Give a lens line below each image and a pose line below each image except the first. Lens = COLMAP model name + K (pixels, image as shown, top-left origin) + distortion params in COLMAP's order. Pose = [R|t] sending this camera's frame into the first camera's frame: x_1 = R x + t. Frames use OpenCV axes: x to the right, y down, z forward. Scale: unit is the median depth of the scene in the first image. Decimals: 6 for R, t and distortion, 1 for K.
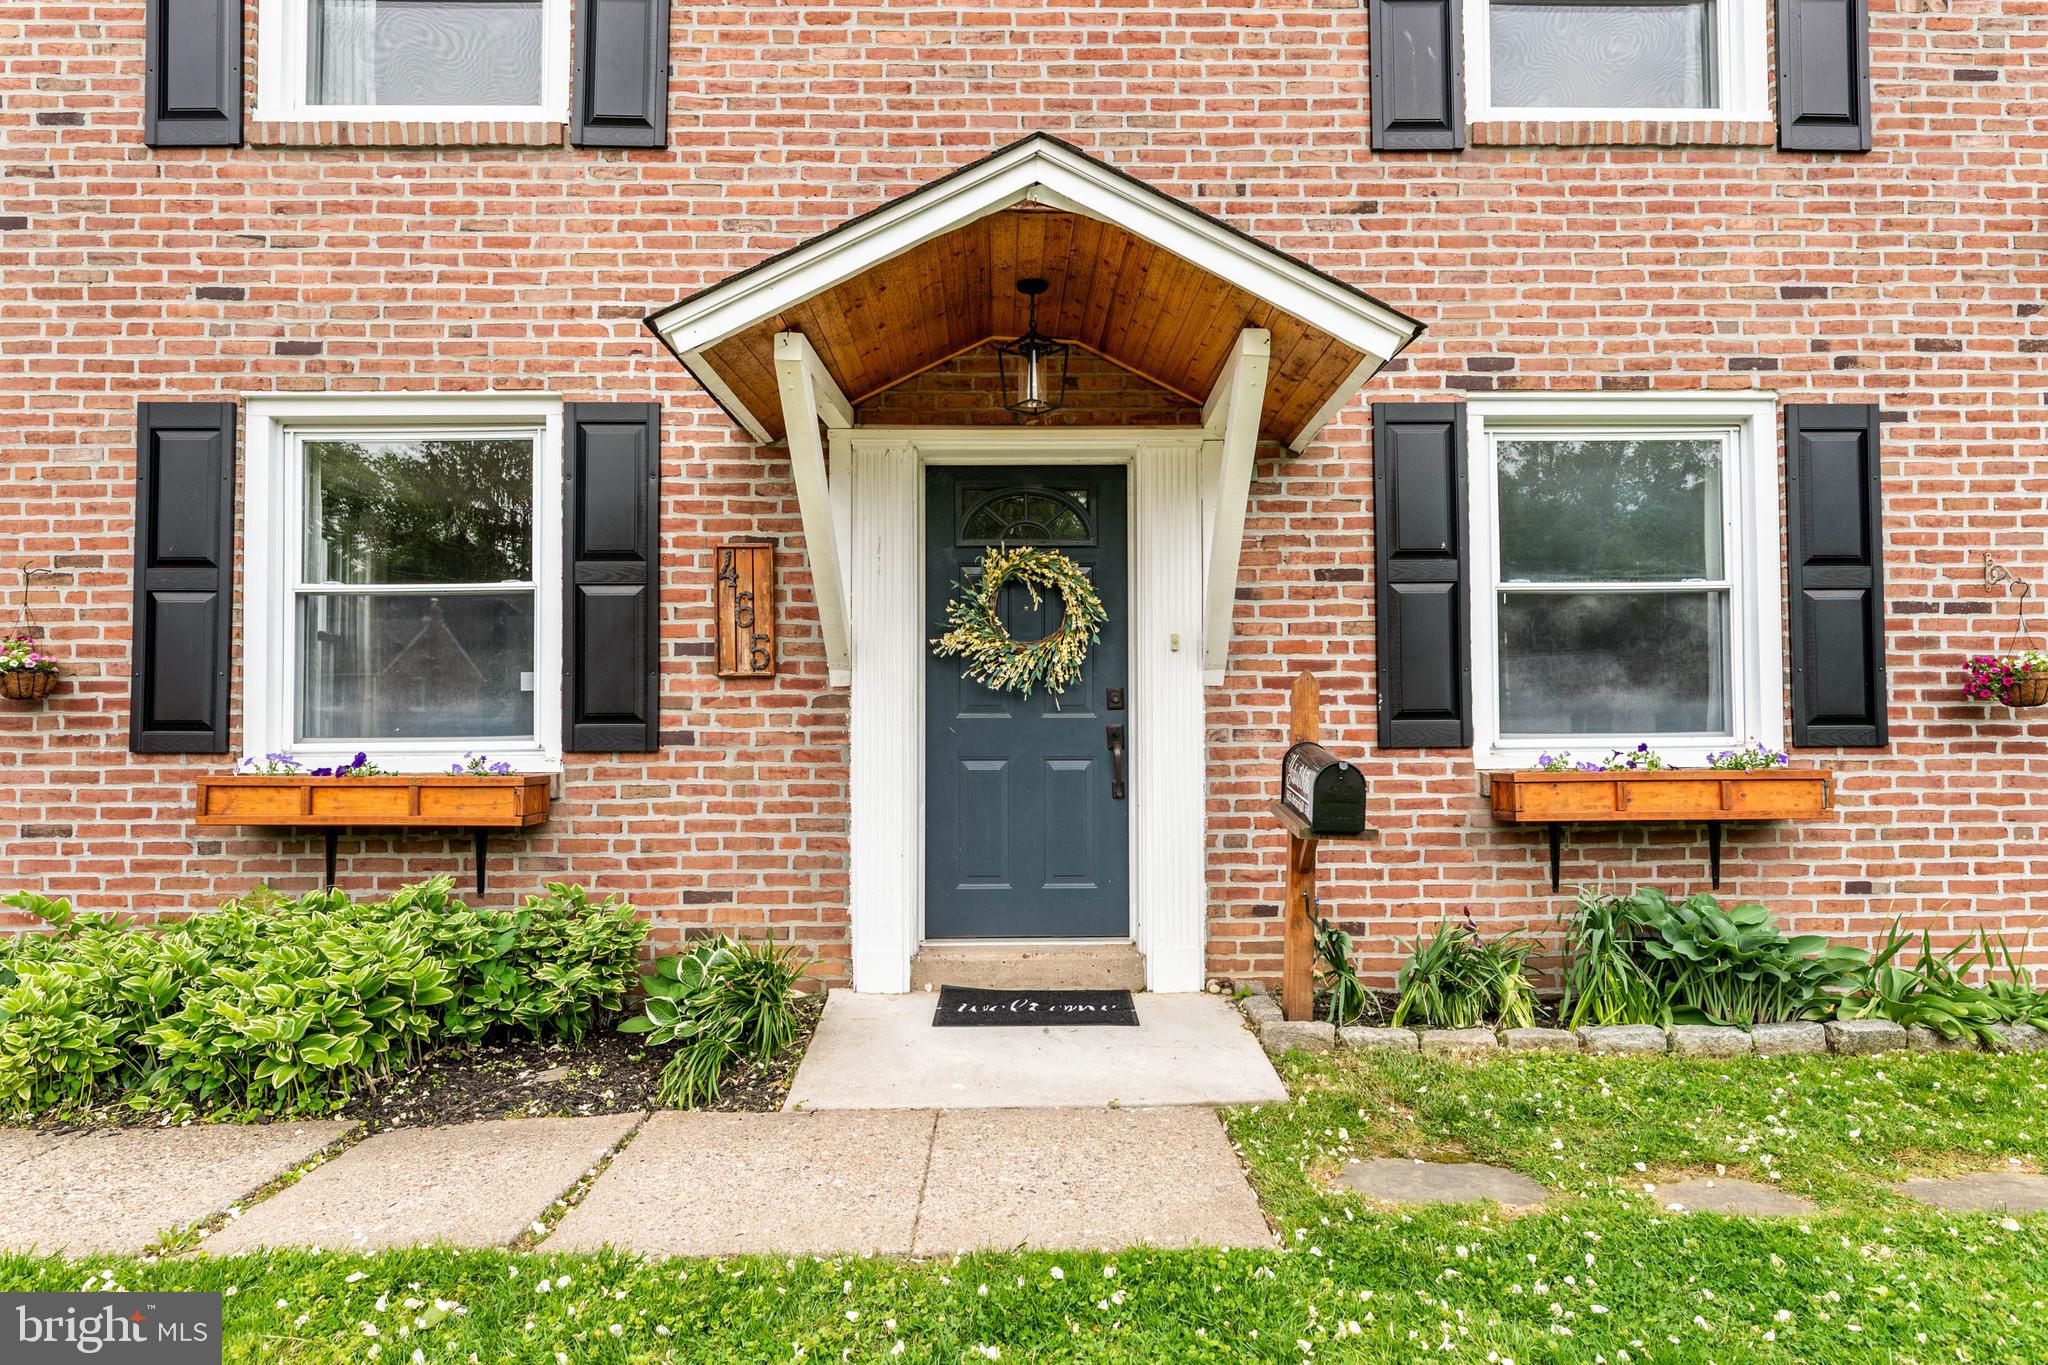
lens RADIAL K [[1177.0, 0, 1032.9], [0, 1177.0, 690.5], [0, 0, 1]] dist [-0.006352, 0.005492]
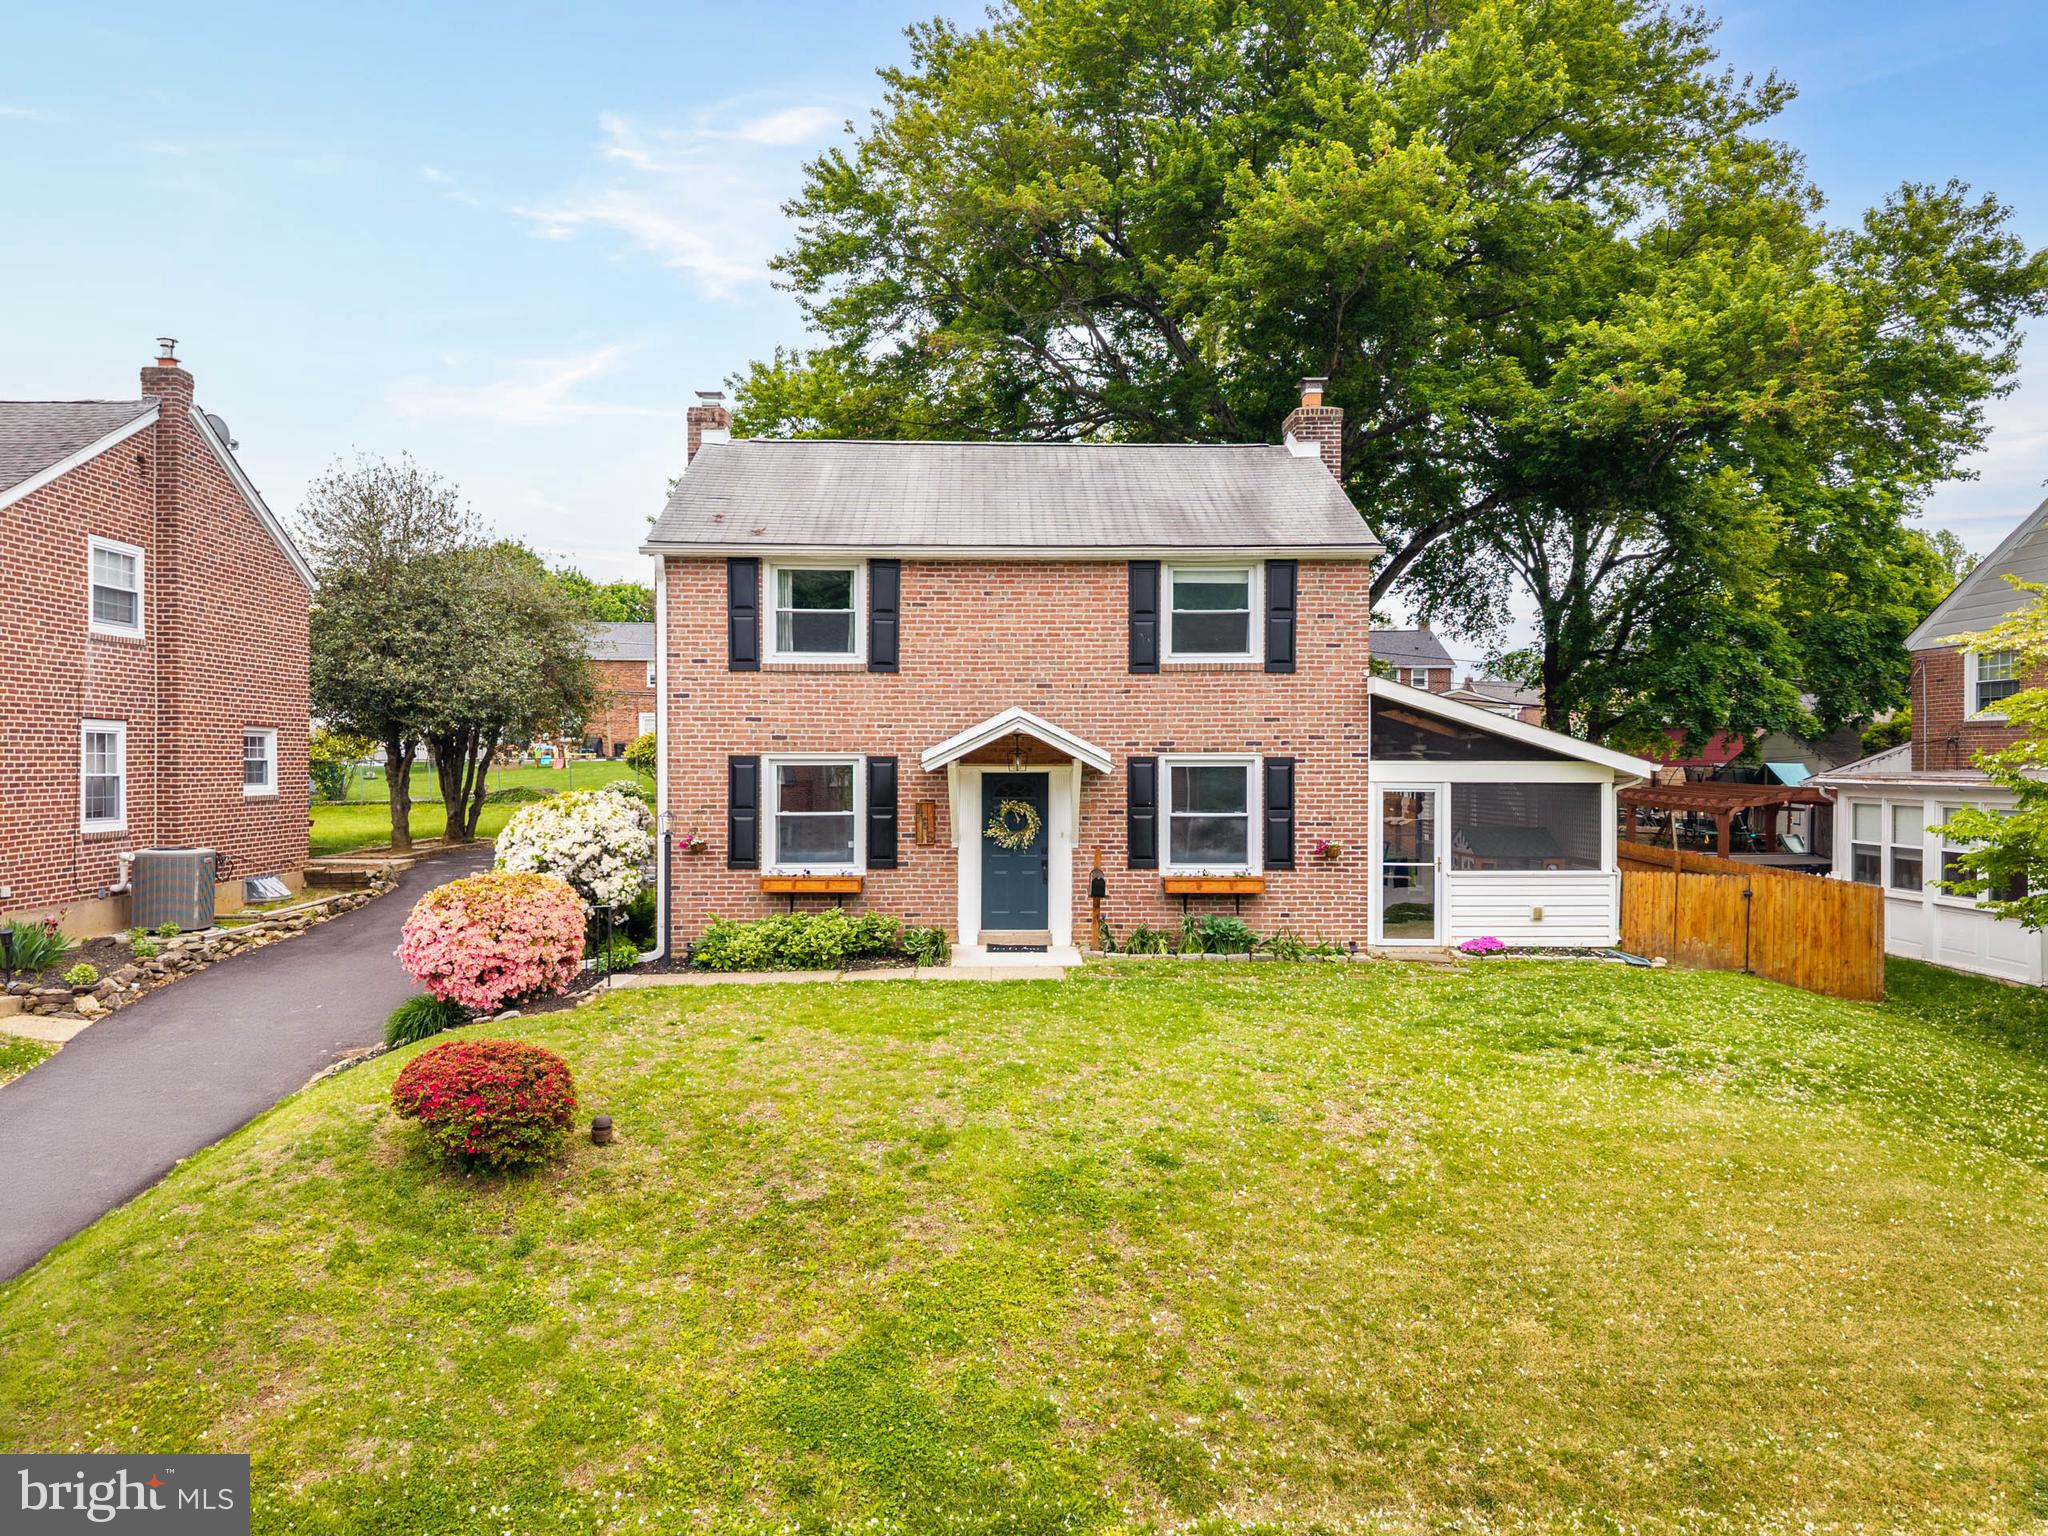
lens RADIAL K [[1426.2, 0, 1020.9], [0, 1426.2, 751.7], [0, 0, 1]] dist [0.103021, 0.000283]
pose [[0.999900, 0.007131, 0.012246, -0.037254], [-0.007395, 0.999738, 0.021644, -0.339421], [-0.012089, -0.021733, 0.999691, -2.760866]]
